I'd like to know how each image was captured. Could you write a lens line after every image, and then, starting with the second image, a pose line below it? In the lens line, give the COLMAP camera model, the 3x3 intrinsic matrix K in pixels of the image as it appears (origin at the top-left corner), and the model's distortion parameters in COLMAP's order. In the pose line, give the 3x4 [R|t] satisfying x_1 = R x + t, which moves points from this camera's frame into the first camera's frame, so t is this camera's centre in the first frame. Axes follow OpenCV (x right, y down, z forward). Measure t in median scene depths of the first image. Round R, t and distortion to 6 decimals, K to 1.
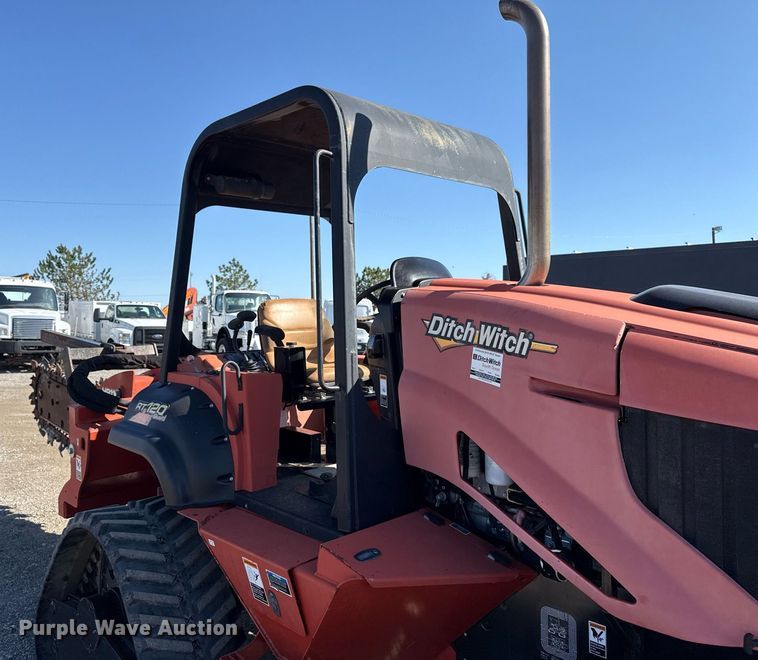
lens RADIAL K [[605.6, 0, 379.0], [0, 605.6, 330.0], [0, 0, 1]] dist [0.061228, -0.178694]
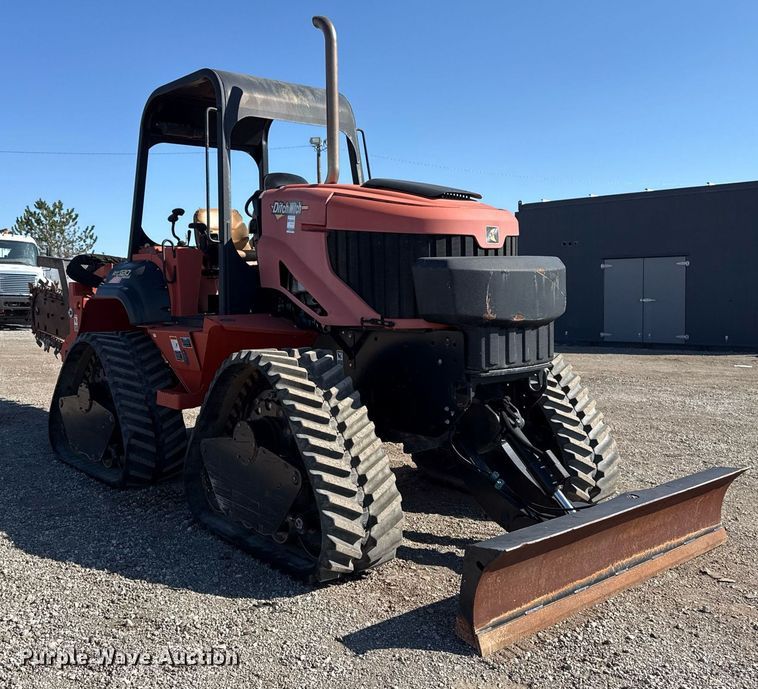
lens RADIAL K [[702.7, 0, 379.0], [0, 702.7, 344.5], [0, 0, 1]] dist [0.005567, -0.010694]
pose [[0.999454, 0.002153, -0.032961, 0.165108], [-0.000196, 0.998242, 0.059271, 0.095921], [0.033031, -0.059232, 0.997698, -0.377109]]
